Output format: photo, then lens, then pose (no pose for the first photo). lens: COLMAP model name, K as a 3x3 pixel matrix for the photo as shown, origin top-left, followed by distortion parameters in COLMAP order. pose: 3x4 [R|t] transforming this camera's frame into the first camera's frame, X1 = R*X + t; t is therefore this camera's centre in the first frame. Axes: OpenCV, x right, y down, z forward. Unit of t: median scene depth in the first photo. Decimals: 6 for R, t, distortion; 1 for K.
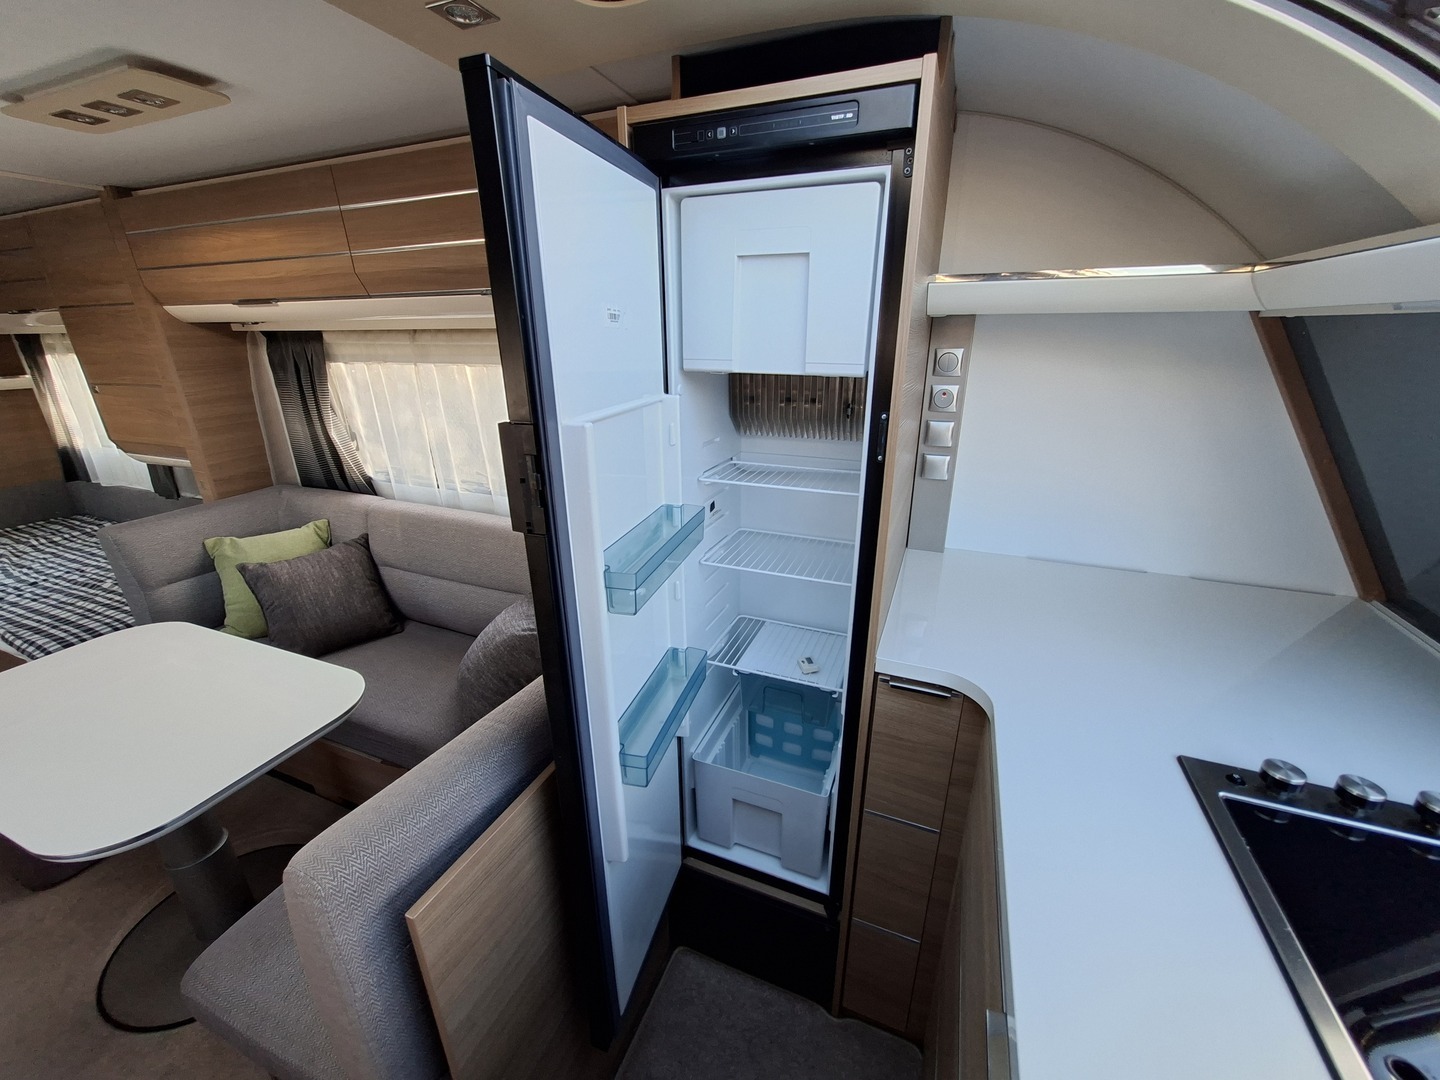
lens RADIAL K [[564.7, 0, 720.0], [0, 564.7, 540.0], [0, 0, 1]] dist [0.000248, -0.000091]
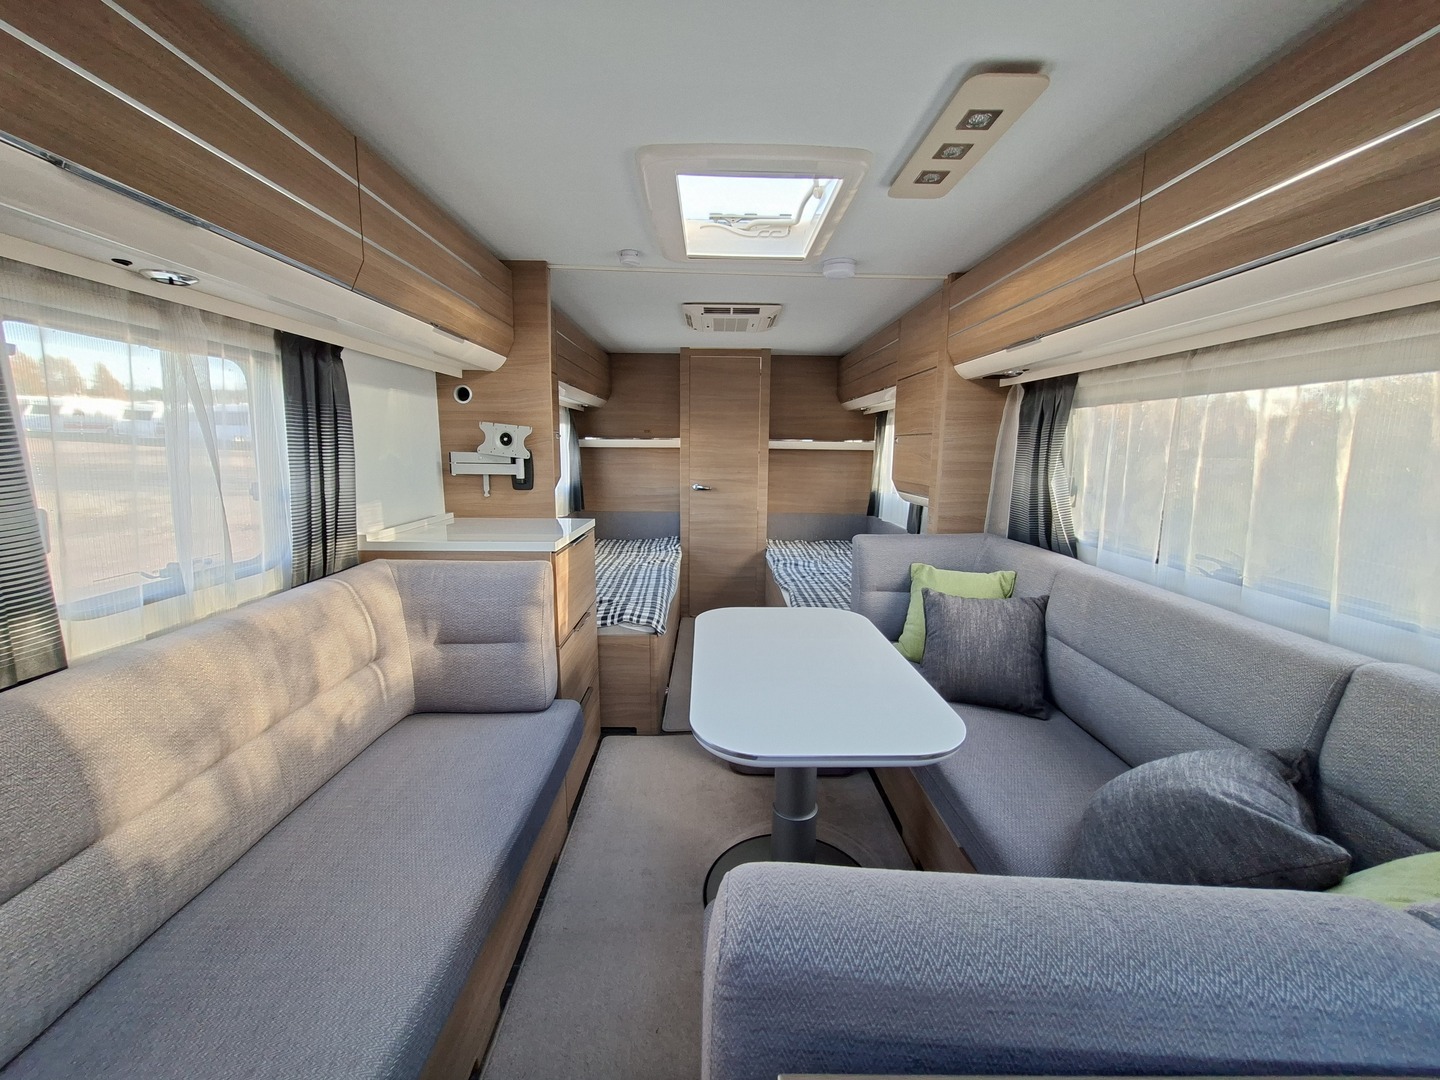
lens RADIAL K [[564.7, 0, 720.0], [0, 564.7, 540.0], [0, 0, 1]] dist [0.000248, -0.000091]
pose [[0.387989, 0.159859, -0.907695, -0.053068], [-0.332558, 0.942780, 0.023888, 0.056640], [0.859575, 0.292593, 0.418950, 0.189667]]
